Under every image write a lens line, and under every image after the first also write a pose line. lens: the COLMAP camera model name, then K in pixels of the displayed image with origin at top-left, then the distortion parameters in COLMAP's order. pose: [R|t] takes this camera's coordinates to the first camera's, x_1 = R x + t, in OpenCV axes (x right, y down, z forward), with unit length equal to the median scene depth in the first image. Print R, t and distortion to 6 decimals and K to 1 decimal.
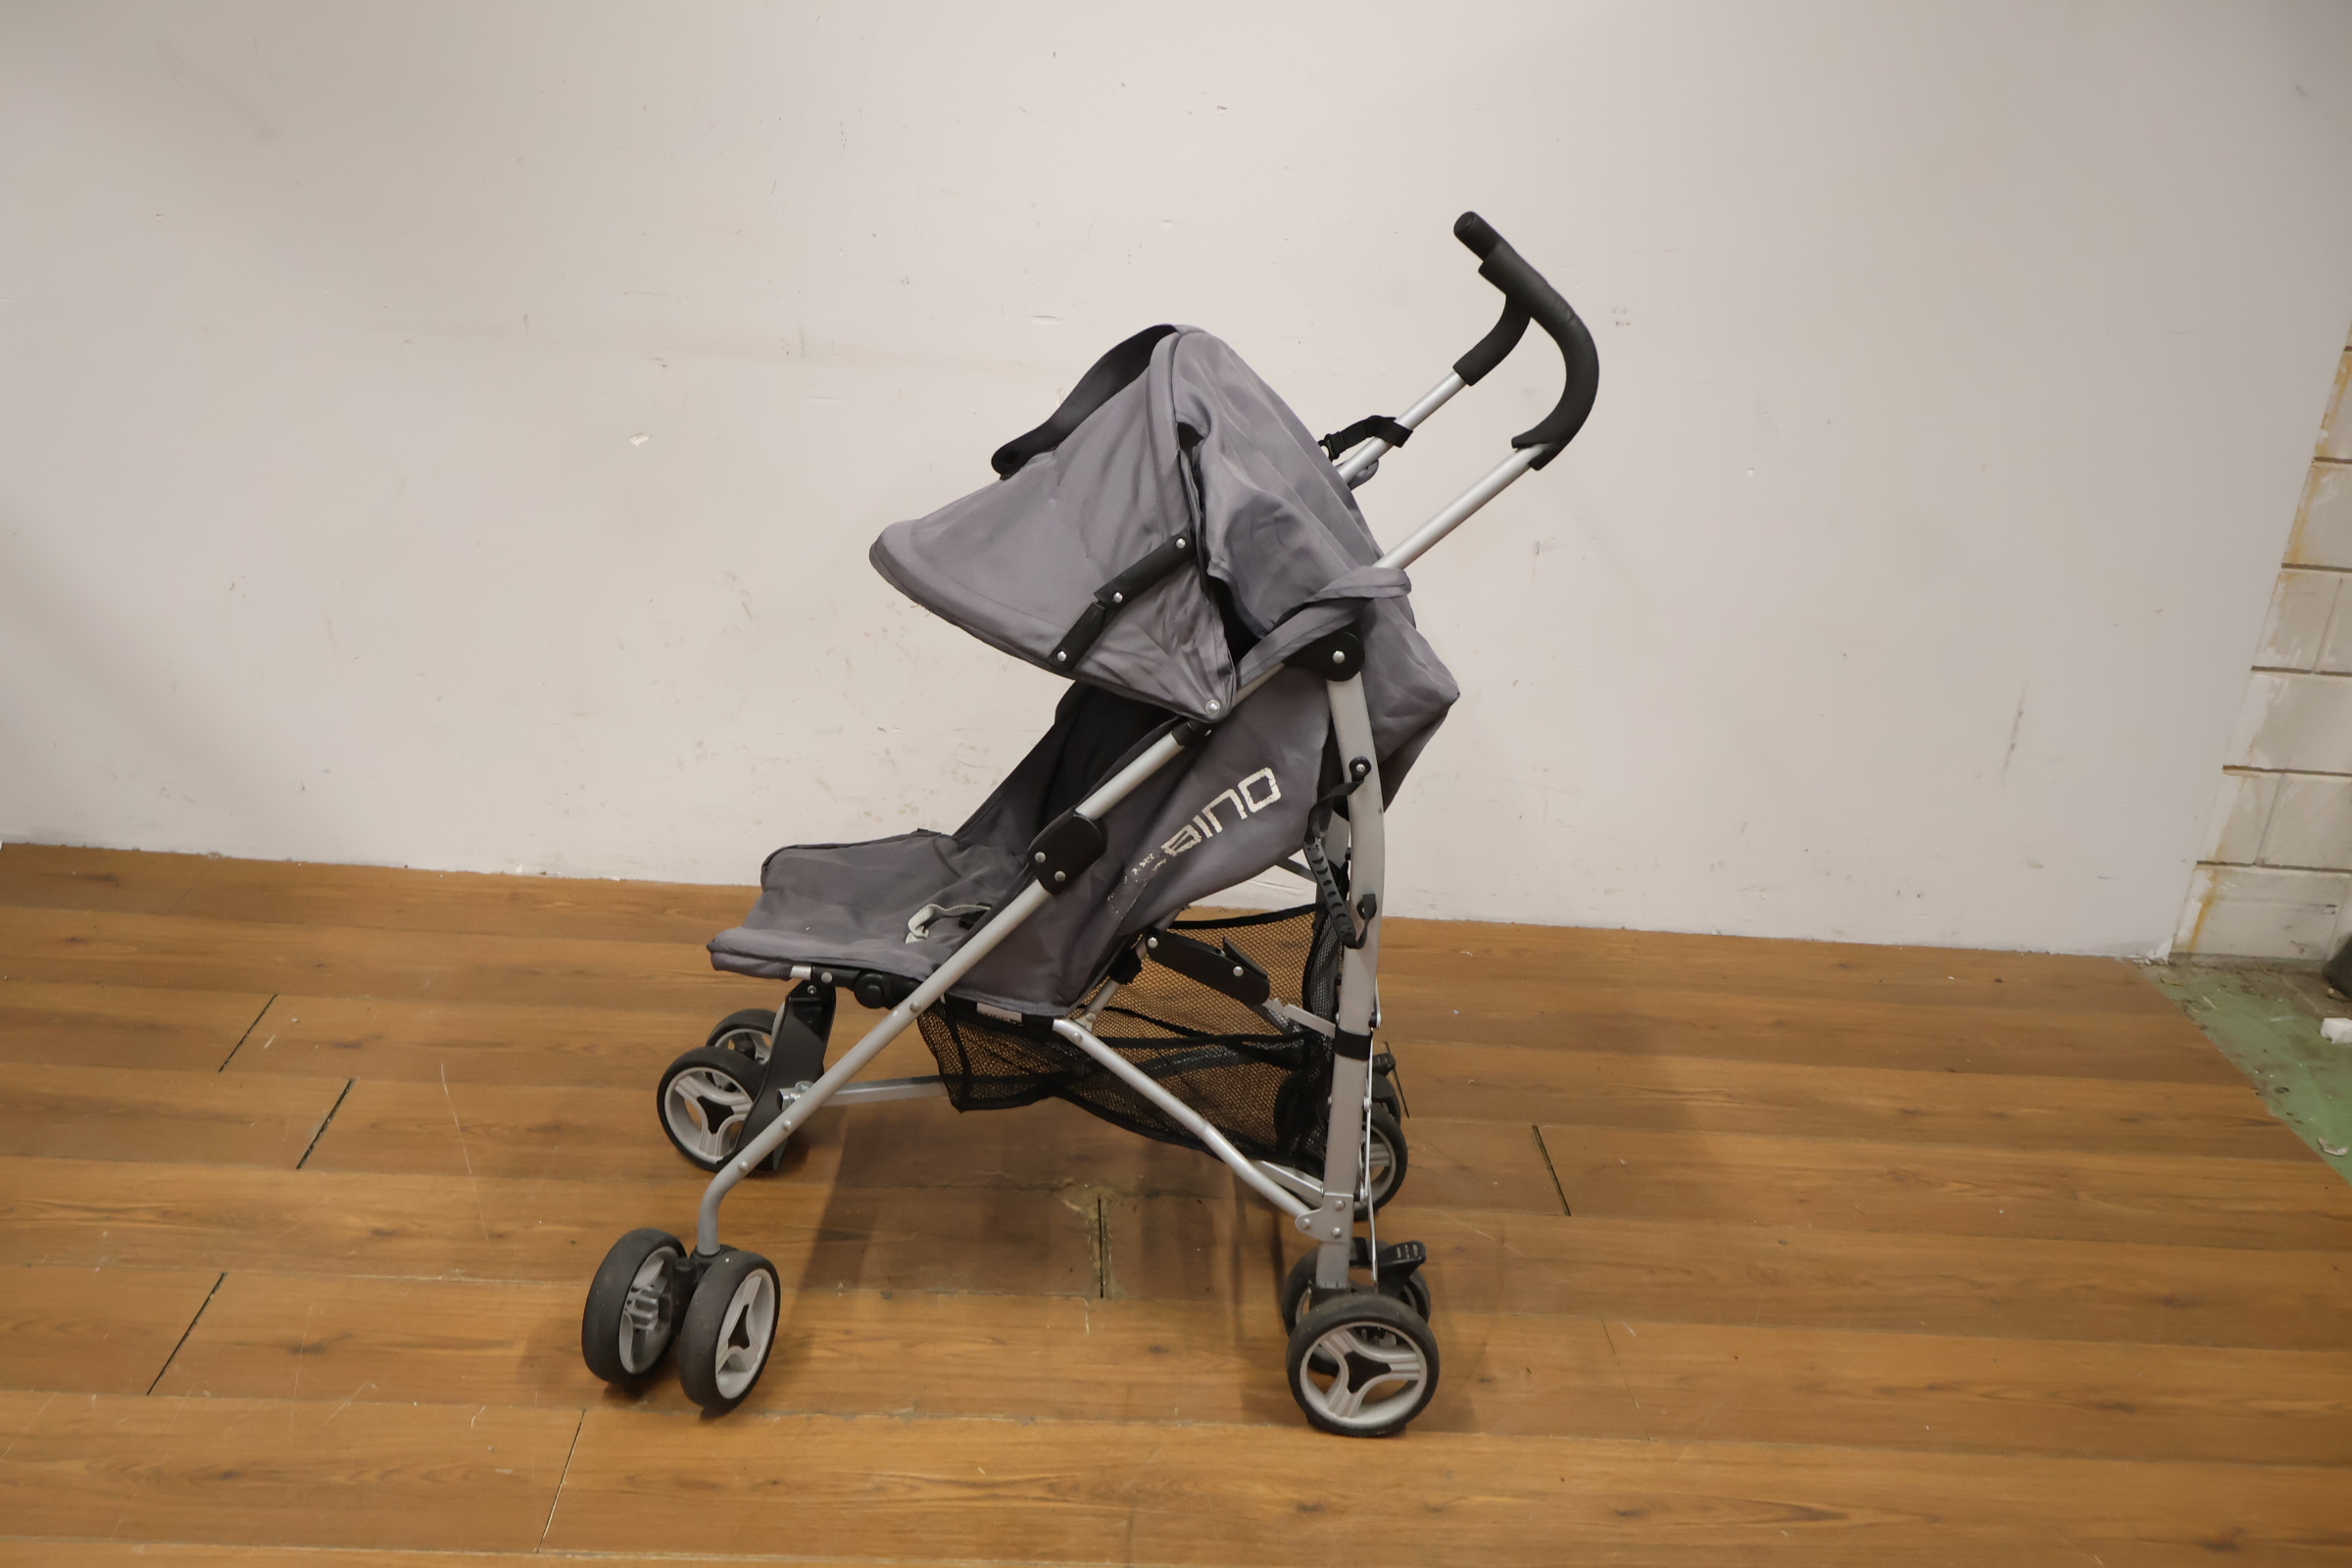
lens RADIAL K [[2209.0, 0, 1164.0], [0, 2209.0, 787.6], [0, 0, 1]] dist [0.009542, -0.006374]
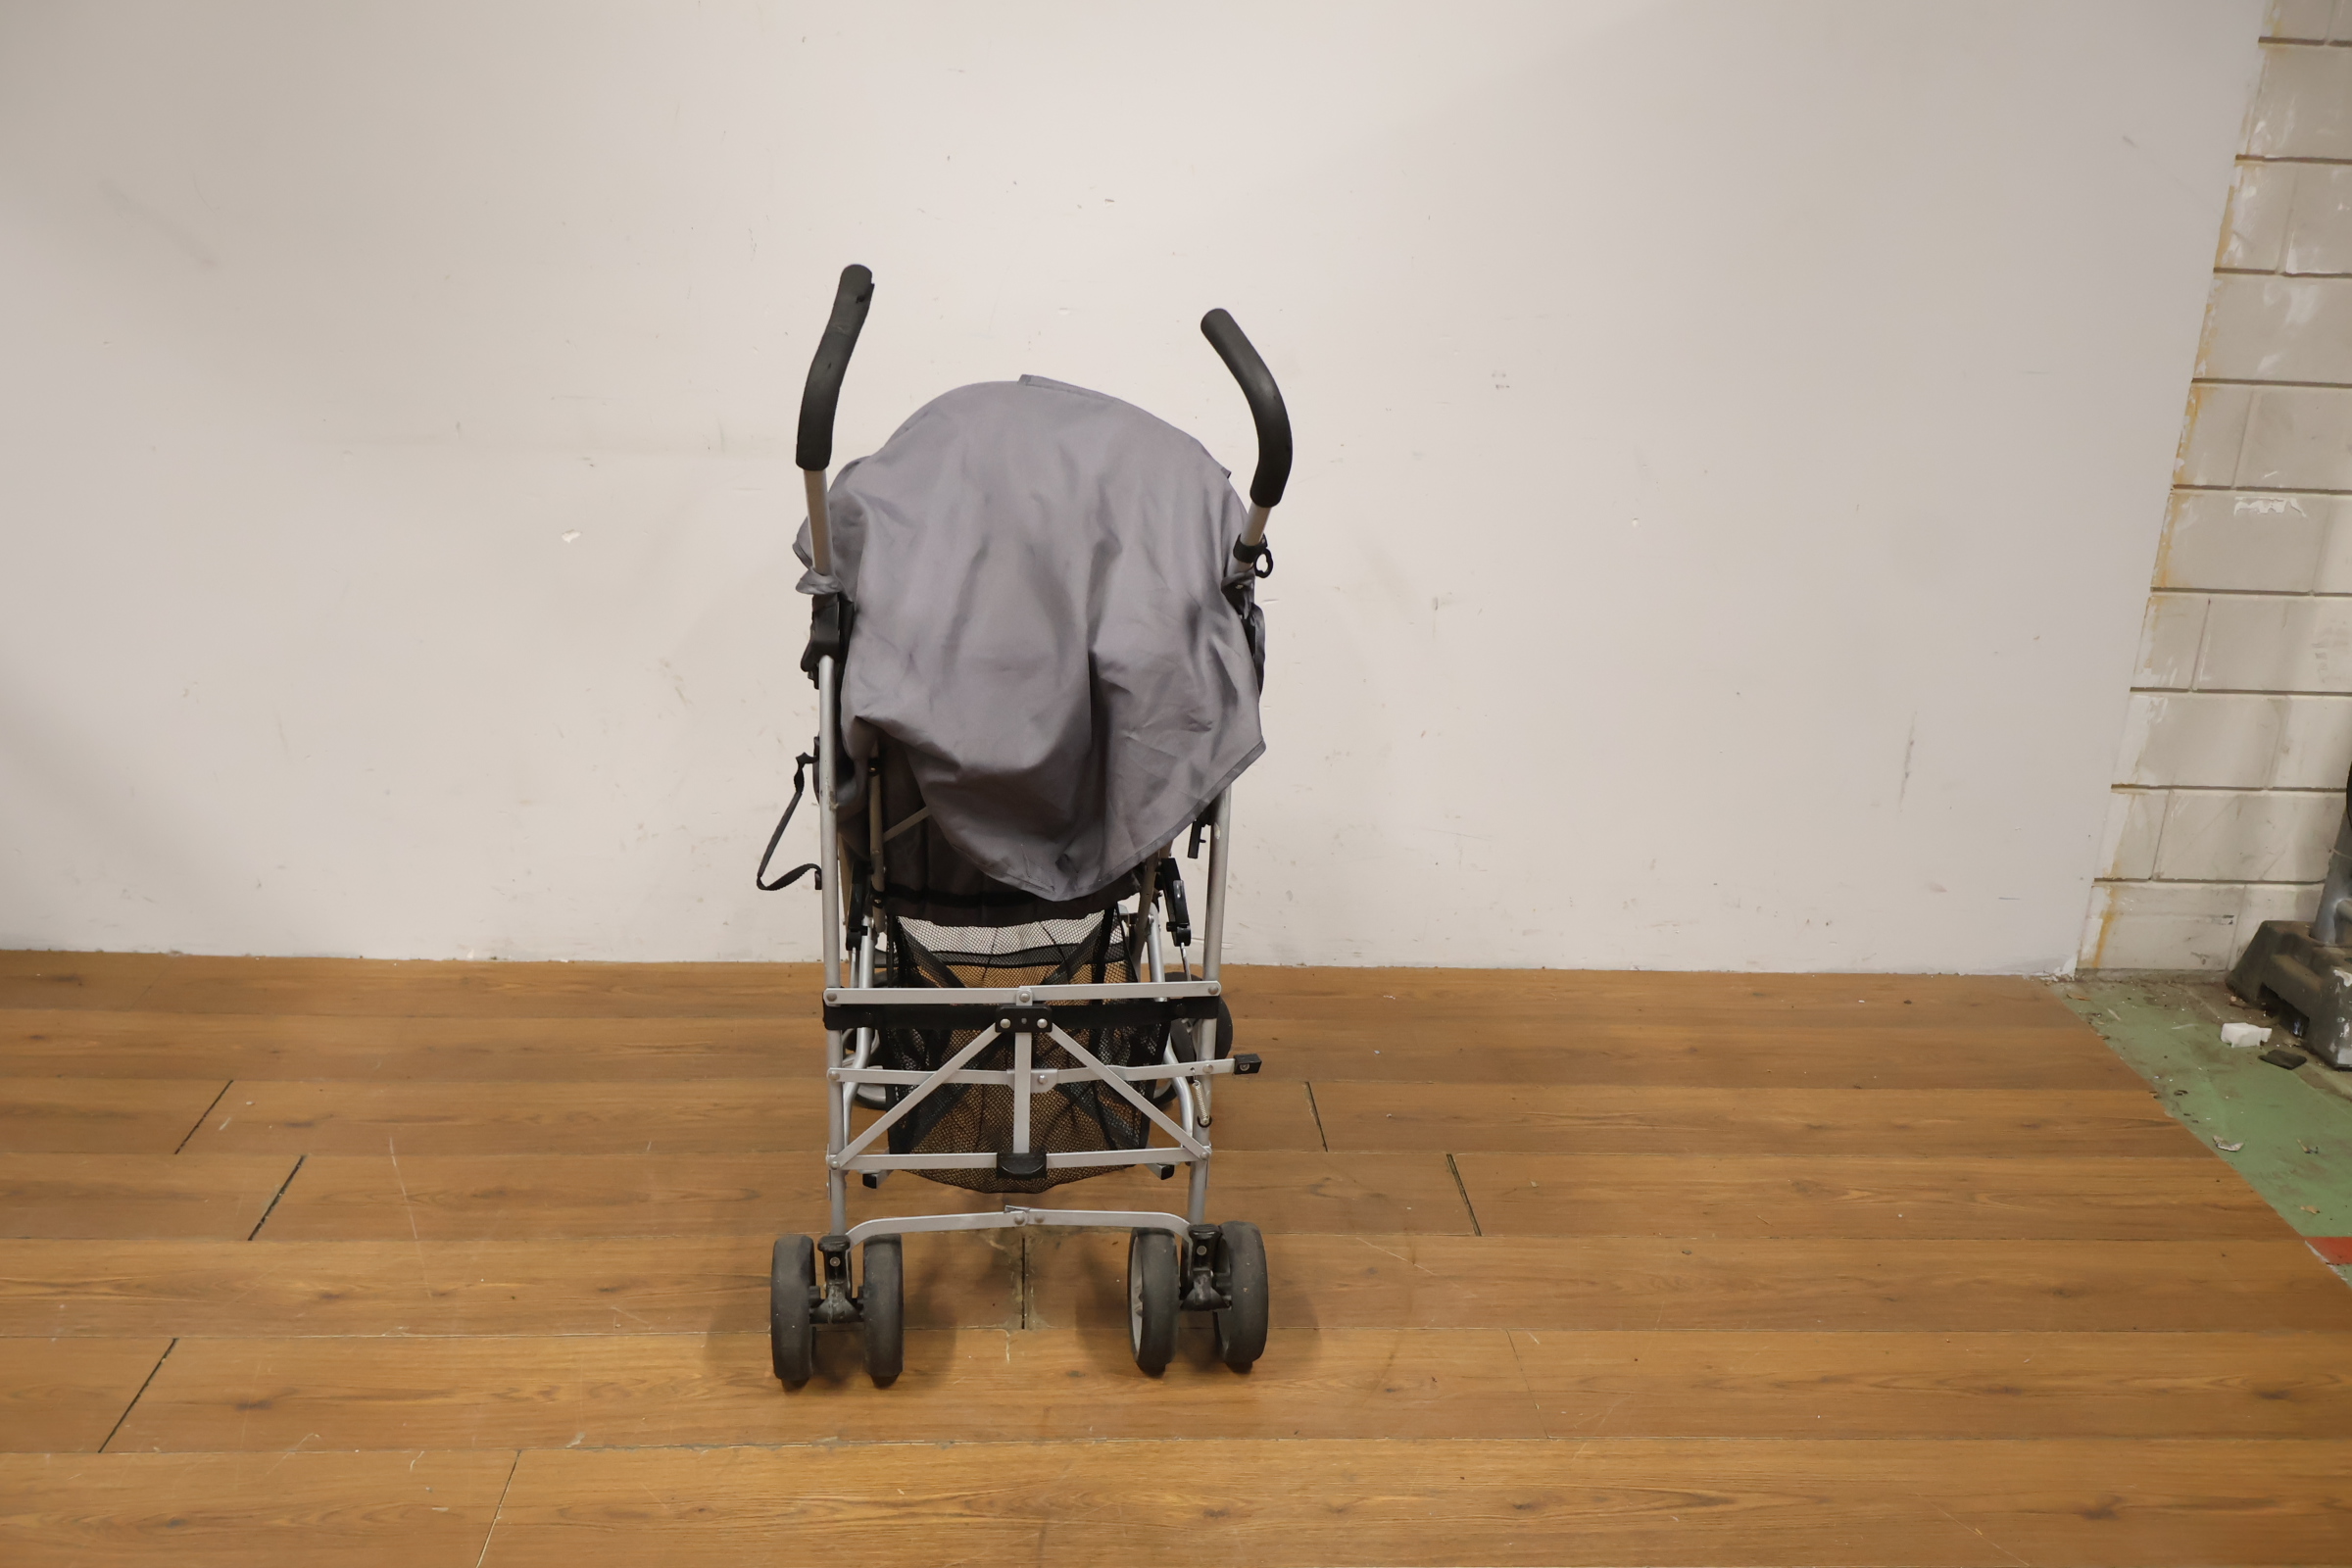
lens RADIAL K [[2208.8, 0, 1163.0], [0, 2208.8, 770.1], [0, 0, 1]] dist [0.000460, 0.004516]
pose [[0.999061, -0.043323, 0.000512, 0.043366], [0.043287, 0.997609, -0.053879, 0.025119], [0.001823, 0.053850, 0.998547, -0.044098]]
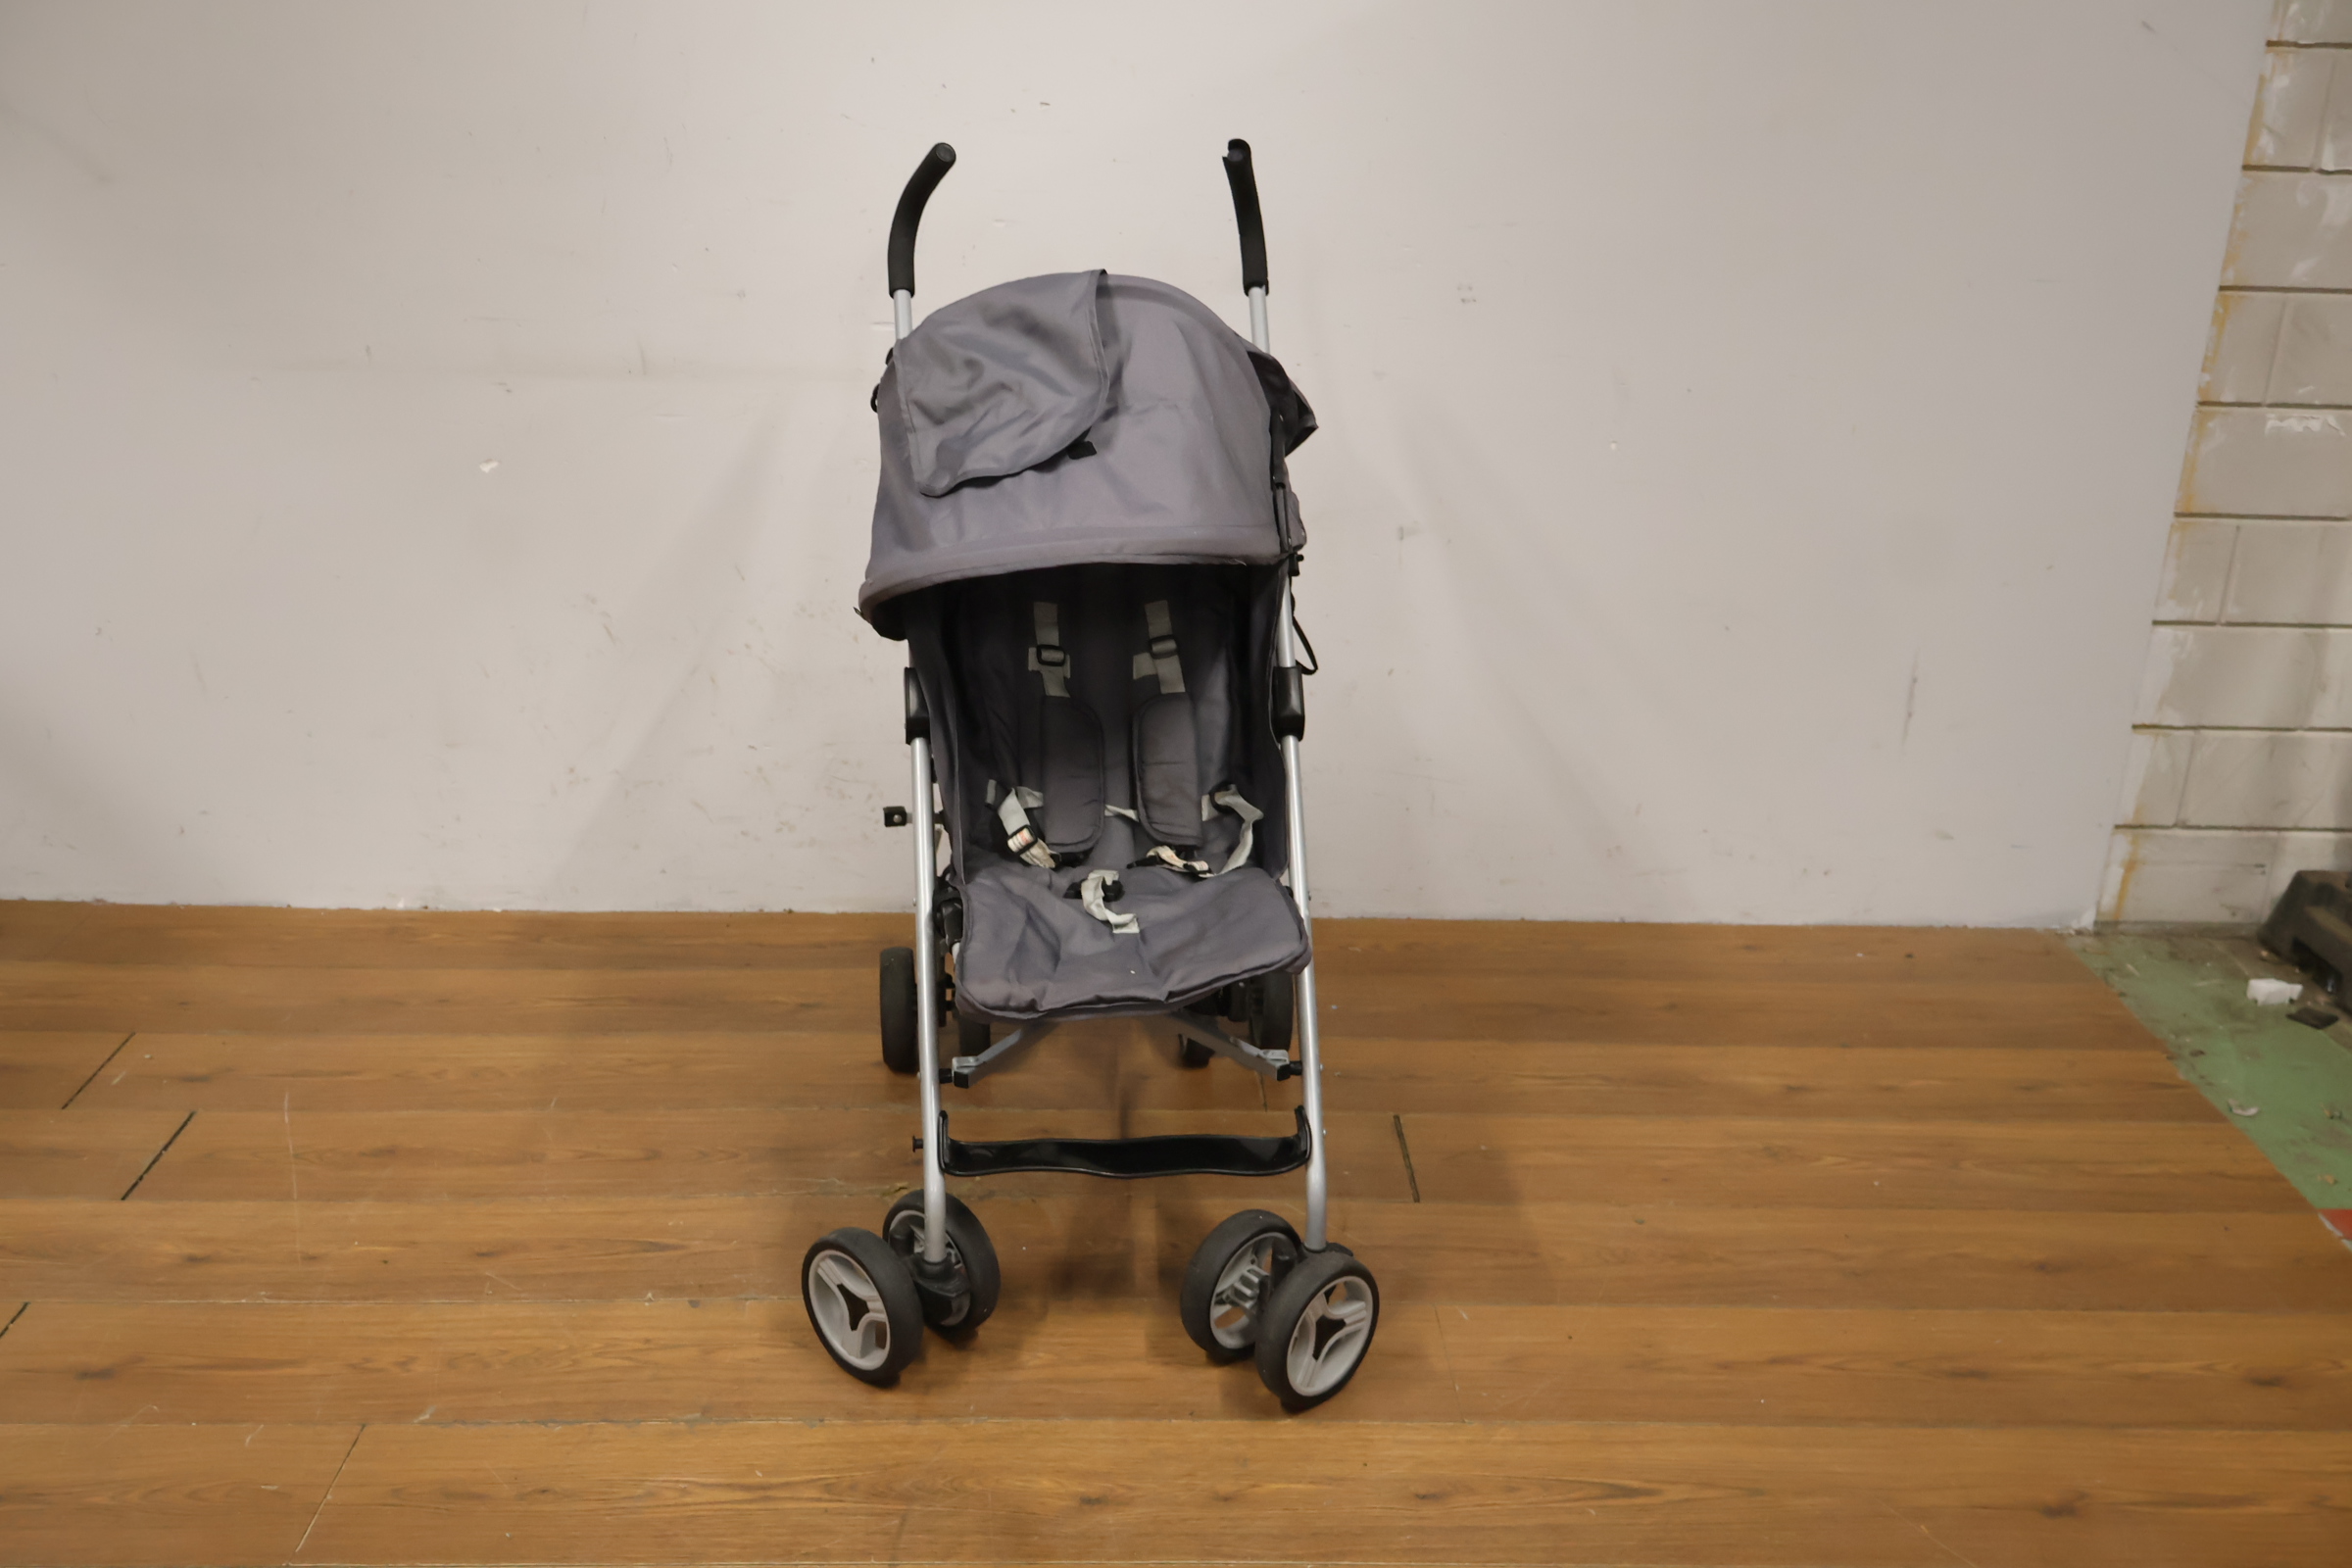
lens RADIAL K [[2208.1, 0, 1170.0], [0, 2208.1, 777.7], [0, 0, 1]] dist [0.005582, -0.005023]
pose [[0.998305, -0.044117, -0.037950, 0.117524], [0.042908, 0.998563, -0.032097, 0.033244], [0.039312, 0.030414, 0.998764, 0.020251]]
